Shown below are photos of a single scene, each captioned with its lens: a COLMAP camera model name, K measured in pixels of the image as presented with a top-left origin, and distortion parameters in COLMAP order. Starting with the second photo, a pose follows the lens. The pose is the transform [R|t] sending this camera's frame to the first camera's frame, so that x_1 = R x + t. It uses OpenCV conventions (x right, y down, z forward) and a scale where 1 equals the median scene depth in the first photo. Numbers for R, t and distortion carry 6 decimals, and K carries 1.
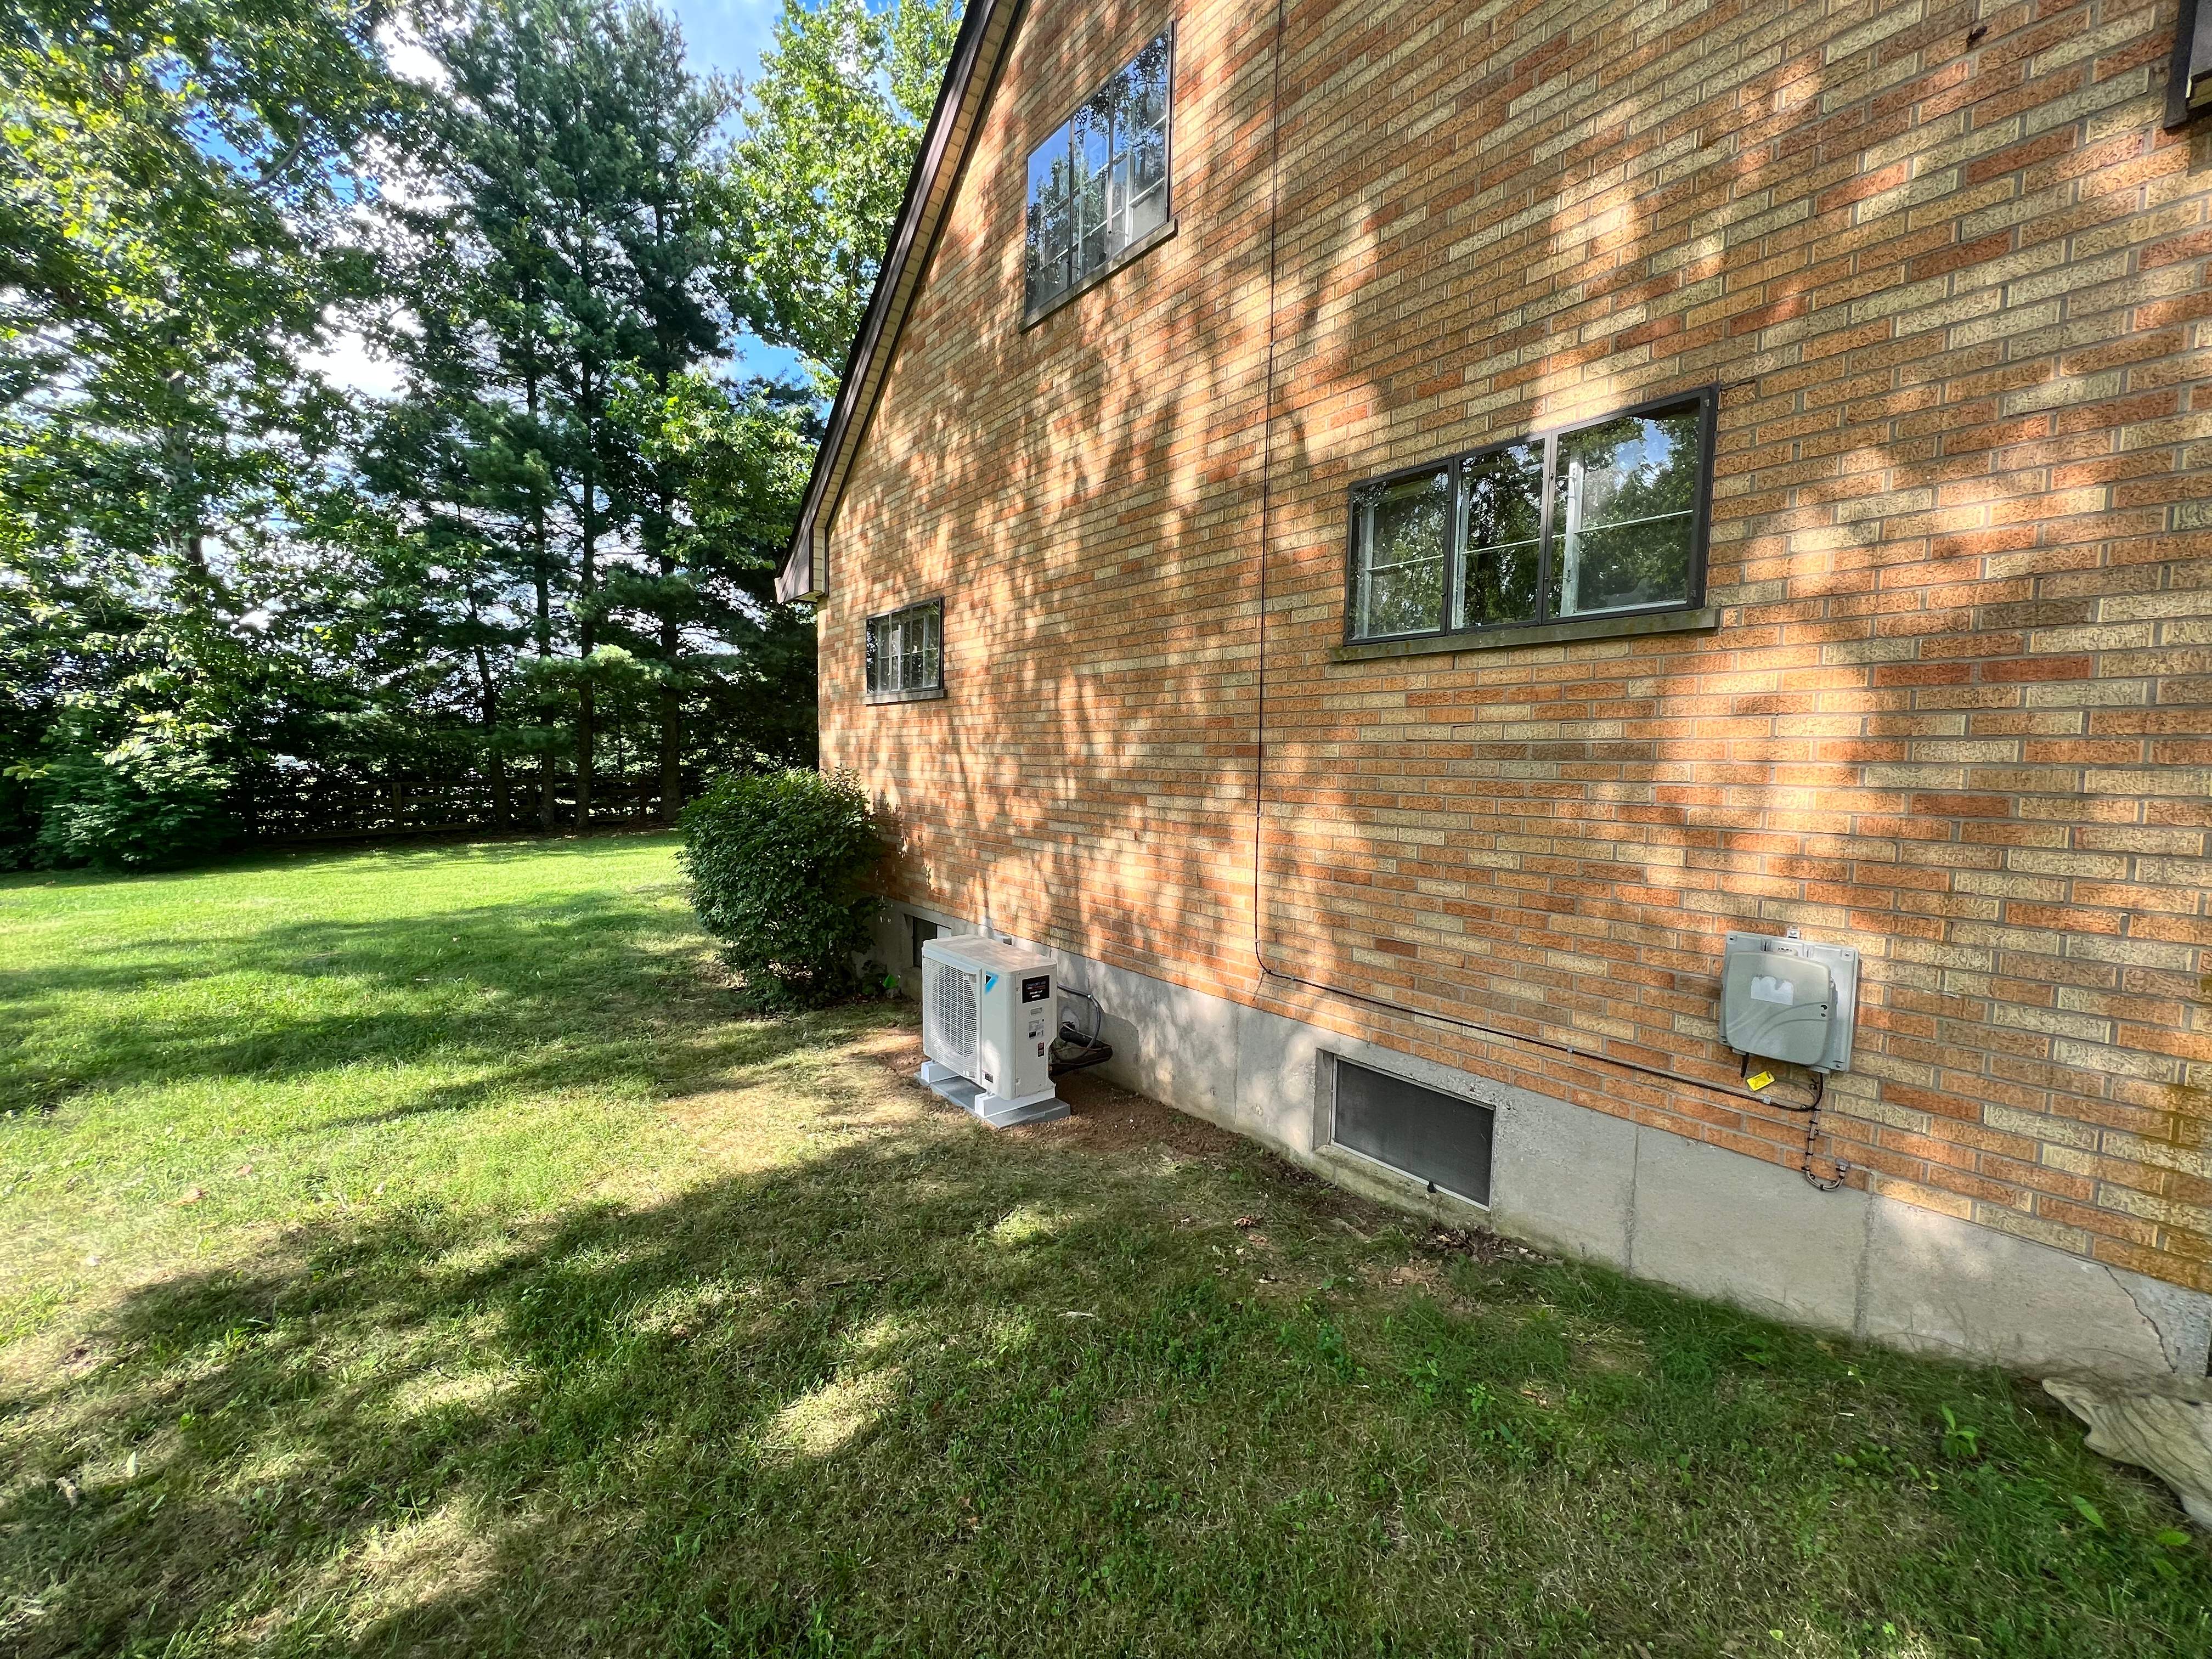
lens RADIAL K [[875.2, 0, 1099.3], [0, 875.2, 836.1], [0, 0, 1]] dist [0.001006, 0.000094]
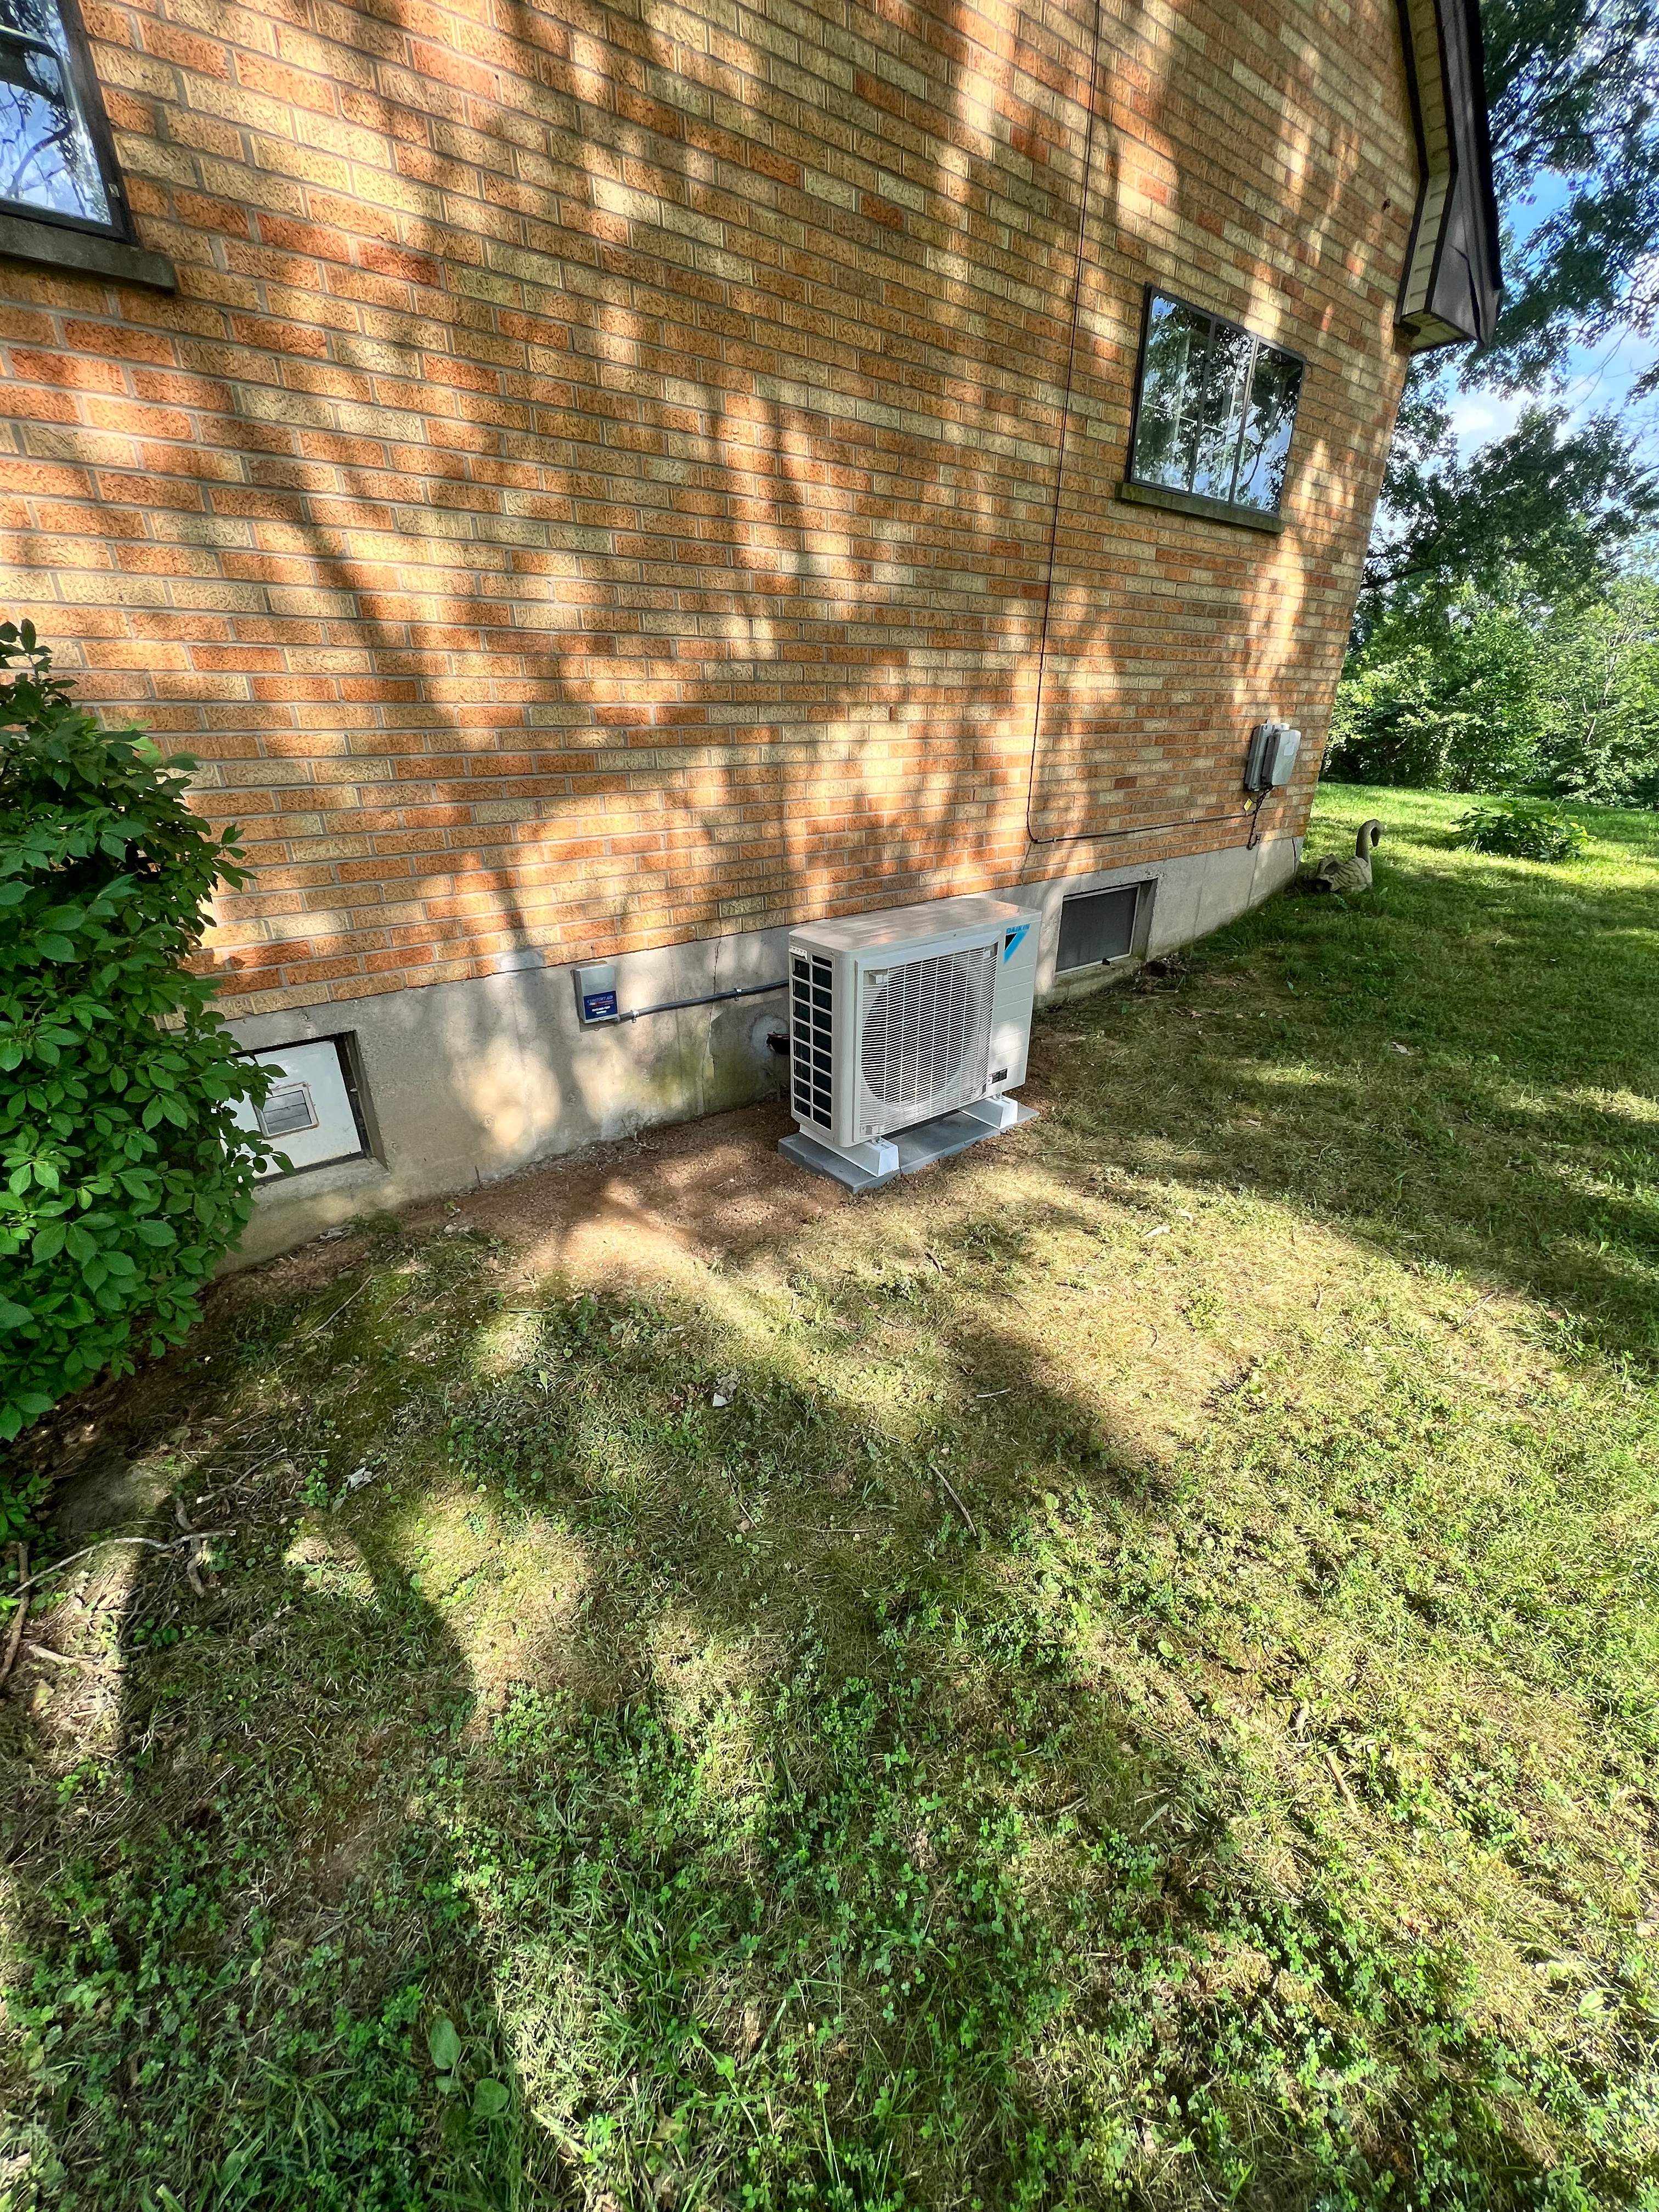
lens RADIAL K [[878.5, 0, 829.5], [0, 878.5, 1106.0], [0, 0, 1]] dist [-0.001081, 0.000437]
pose [[0.012237, -0.425475, 0.904887, -0.726574], [0.090770, 0.901692, 0.422745, -0.018298], [-0.995797, 0.076964, 0.049654, 1.013804]]
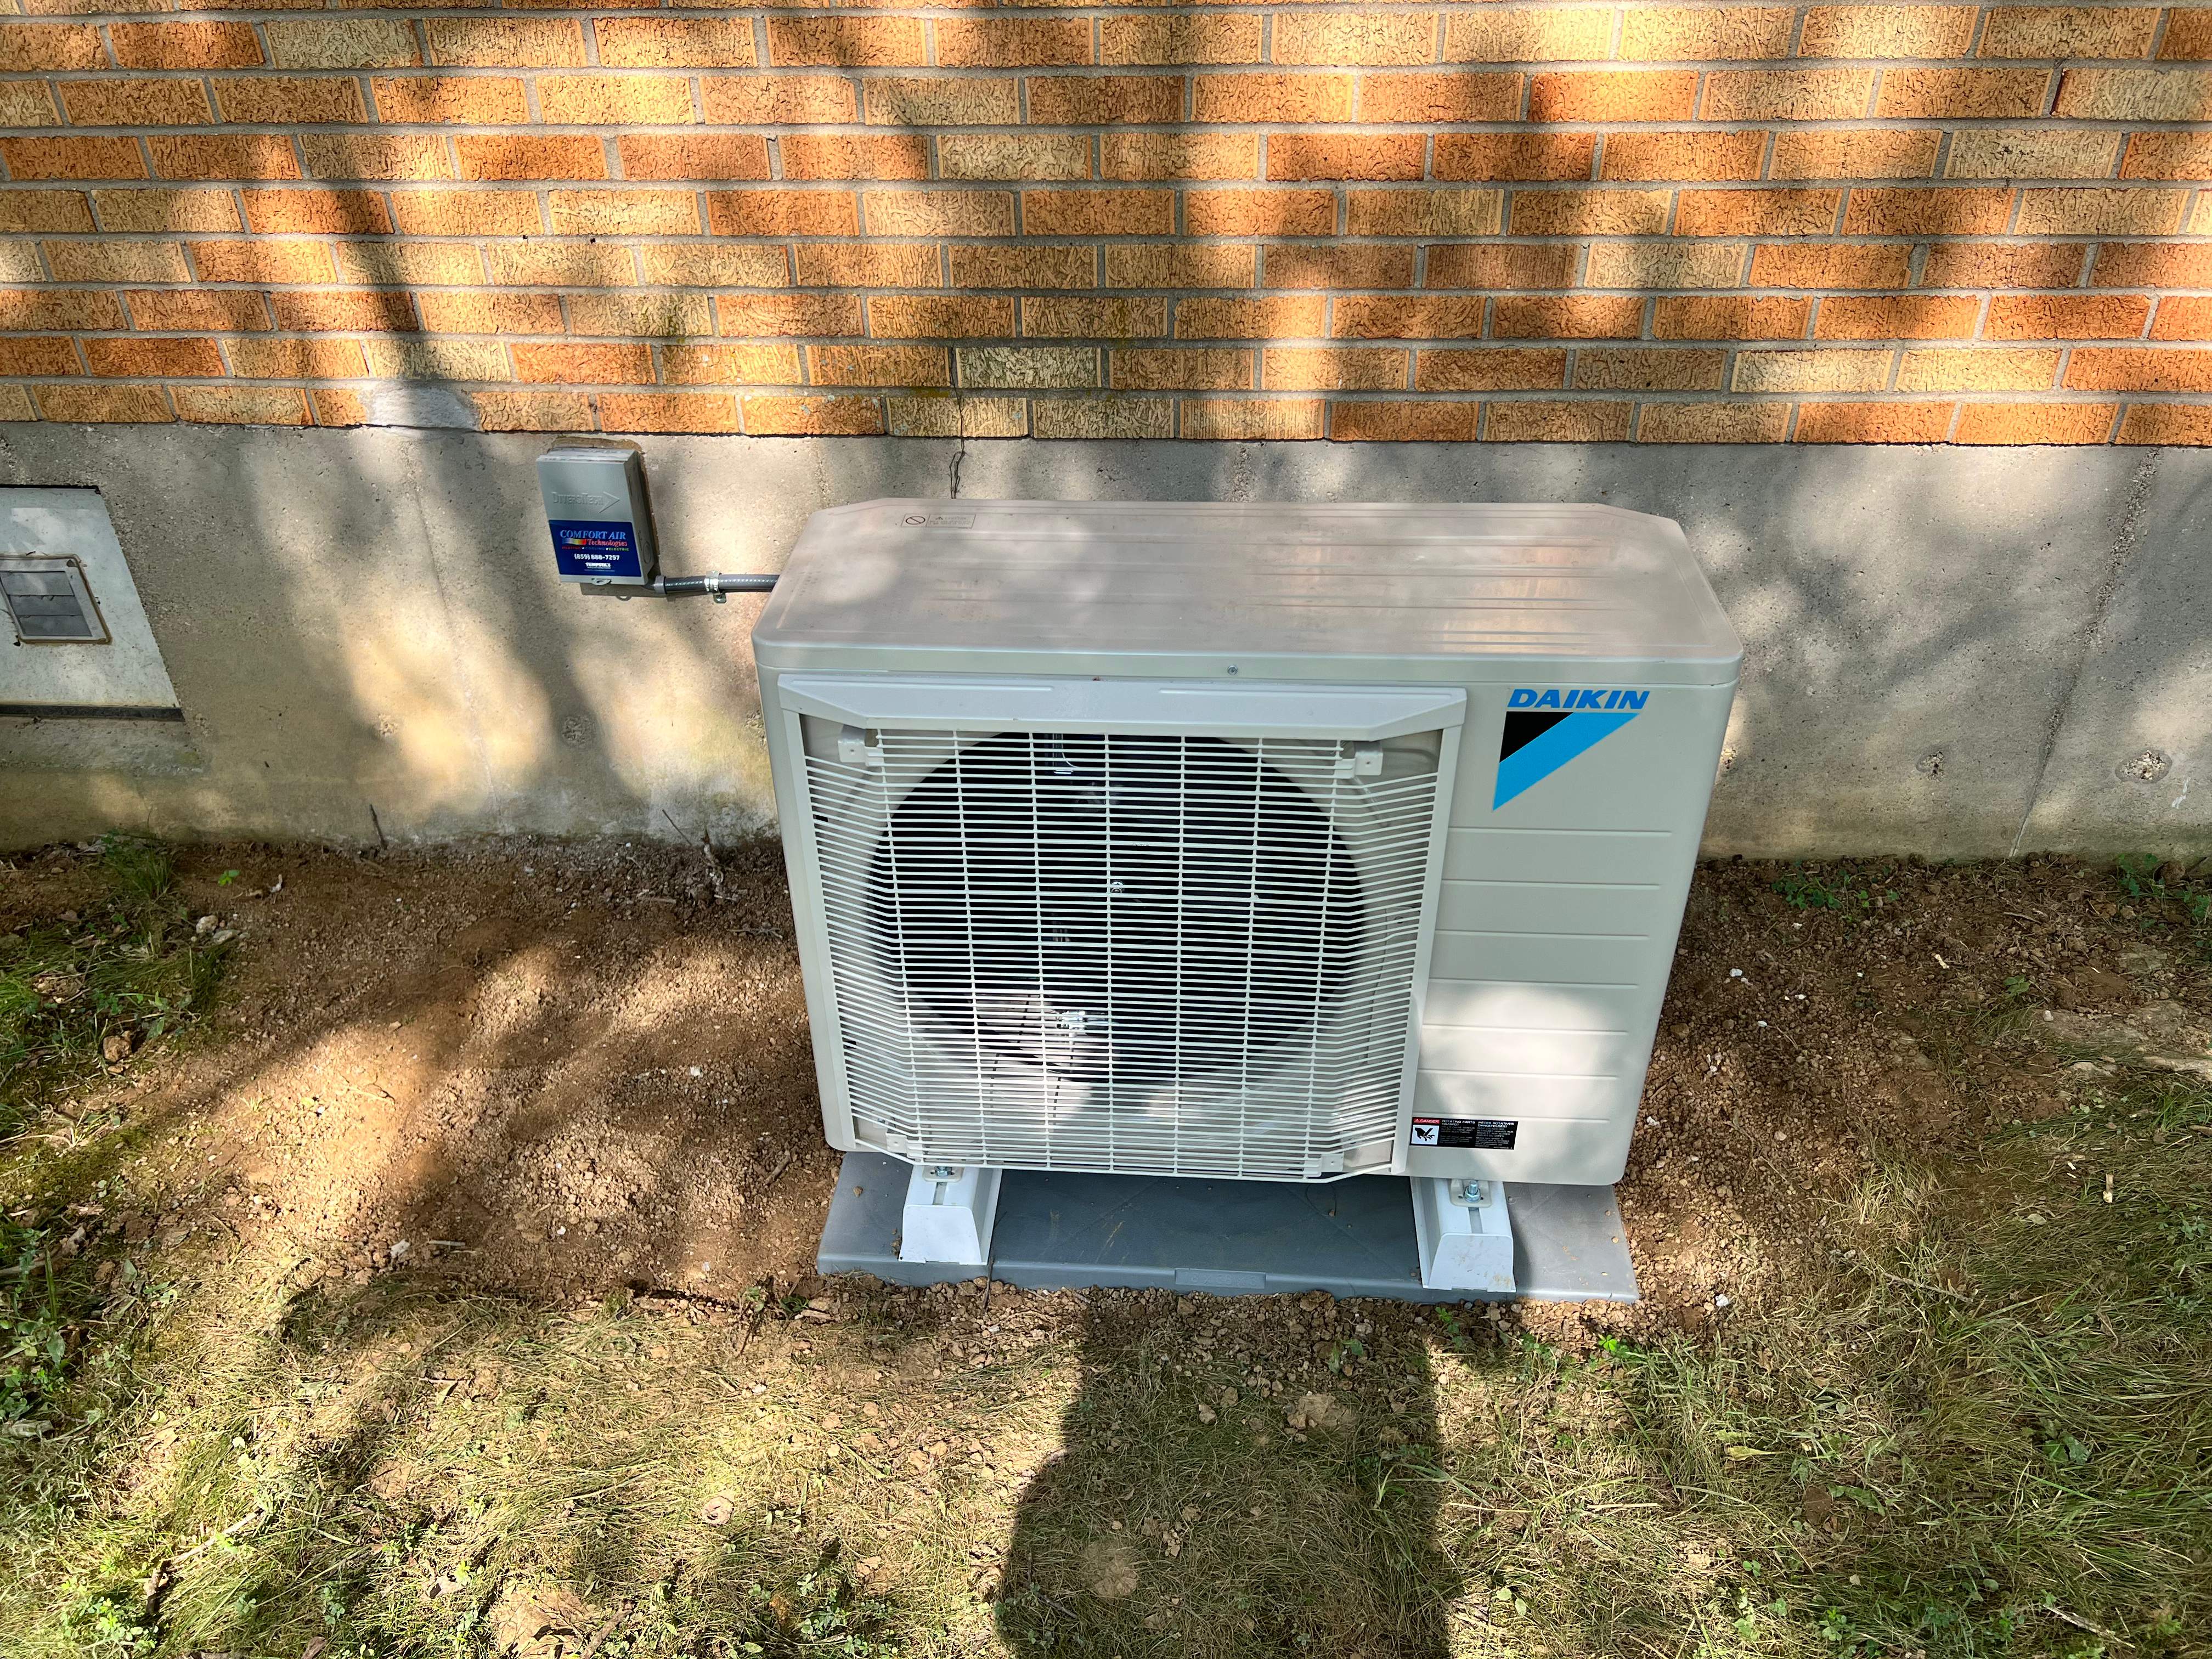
lens RADIAL K [[1664.0, 0, 1103.0], [0, 1664.0, 833.0], [0, 0, 1]] dist [0.048677, -0.055878]
pose [[0.679874, -0.432776, 0.592011, -0.362364], [0.090934, 0.850814, 0.517538, -0.003107], [-0.727669, -0.298027, 0.617801, 0.768533]]
